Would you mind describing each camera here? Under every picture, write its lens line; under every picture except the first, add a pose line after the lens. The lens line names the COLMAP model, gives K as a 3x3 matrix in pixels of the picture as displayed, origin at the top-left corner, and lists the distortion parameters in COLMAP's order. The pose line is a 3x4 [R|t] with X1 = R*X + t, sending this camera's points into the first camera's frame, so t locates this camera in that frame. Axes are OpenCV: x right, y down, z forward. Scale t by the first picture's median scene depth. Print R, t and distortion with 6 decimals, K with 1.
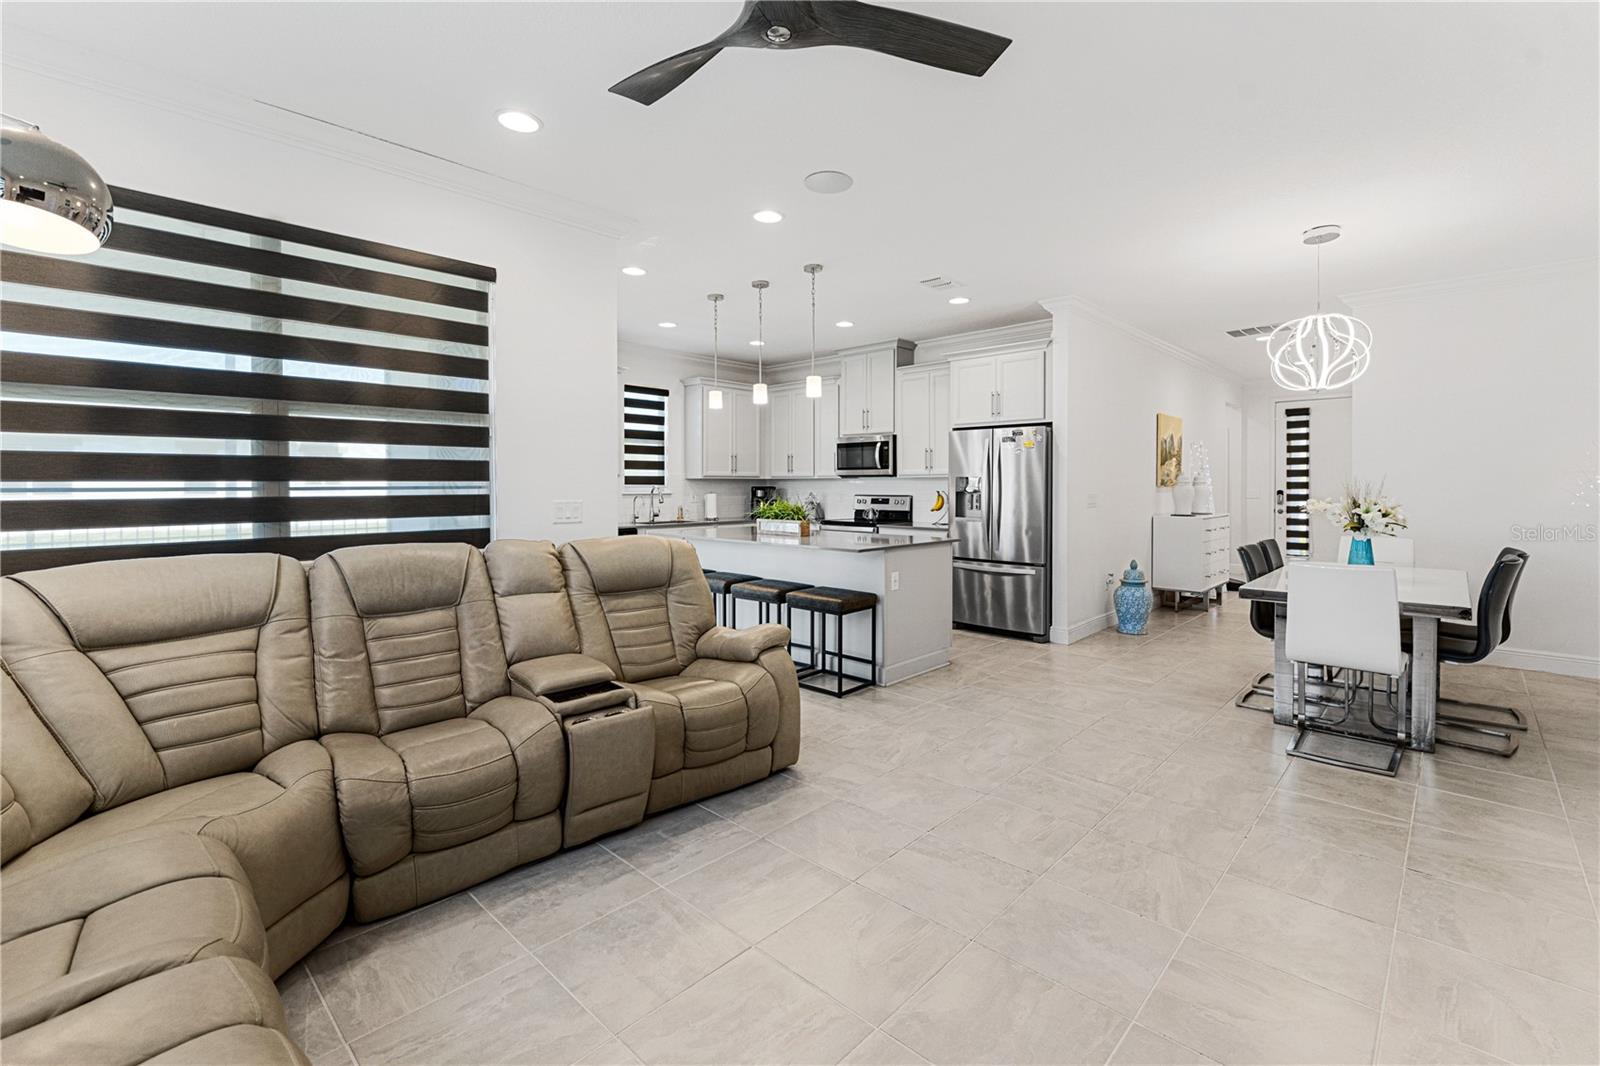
lens RADIAL K [[700.7, 0, 811.0], [0, 700.7, 483.4], [0, 0, 1]] dist [-0.000774, -0.001173]
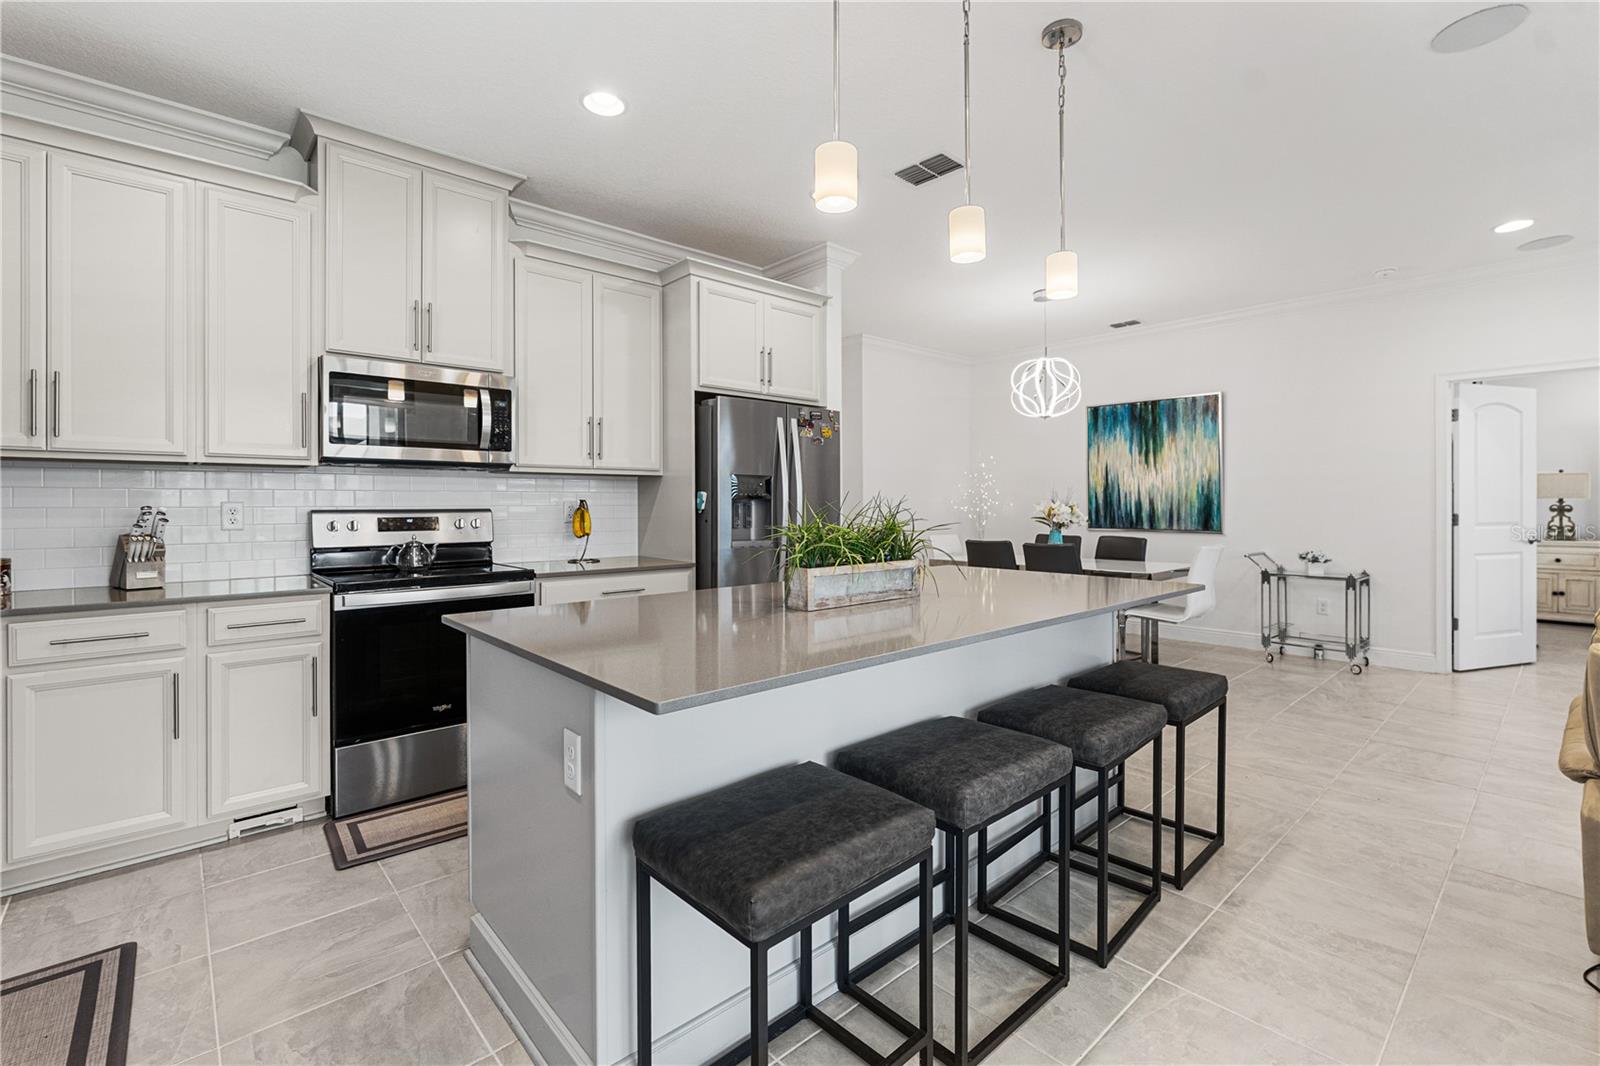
lens RADIAL K [[700.7, 0, 810.8], [0, 700.7, 510.8], [0, 0, 1]] dist [-0.000774, -0.001173]
pose [[0.072458, -0.007163, 0.997346, -0.311400], [0.000692, 0.999974, 0.007131, 0.014557], [-0.997371, 0.000174, 0.072461, 0.722554]]
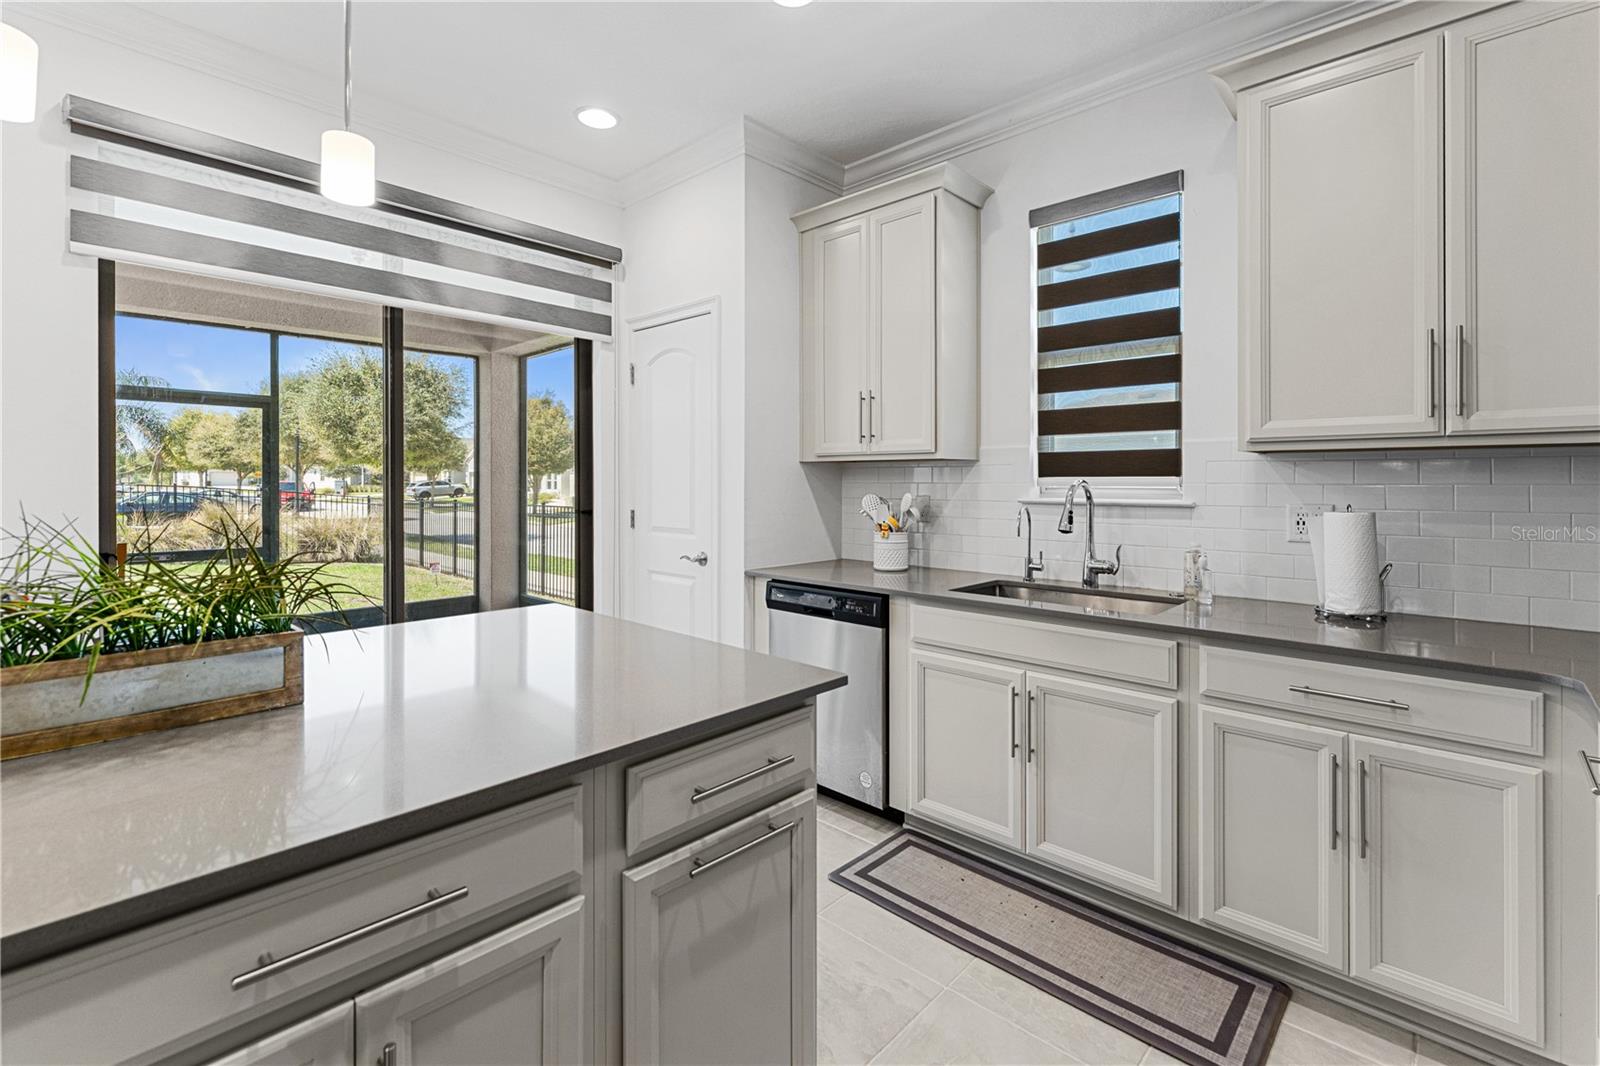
lens RADIAL K [[700.7, 0, 803.9], [0, 700.7, 484.9], [0, 0, 1]] dist [-0.000774, -0.001173]
pose [[0.005120, 0.000655, -0.999987, 0.106602], [0.004767, 0.999988, 0.000680, 0.004848], [0.999976, -0.004770, 0.005117, 0.860574]]
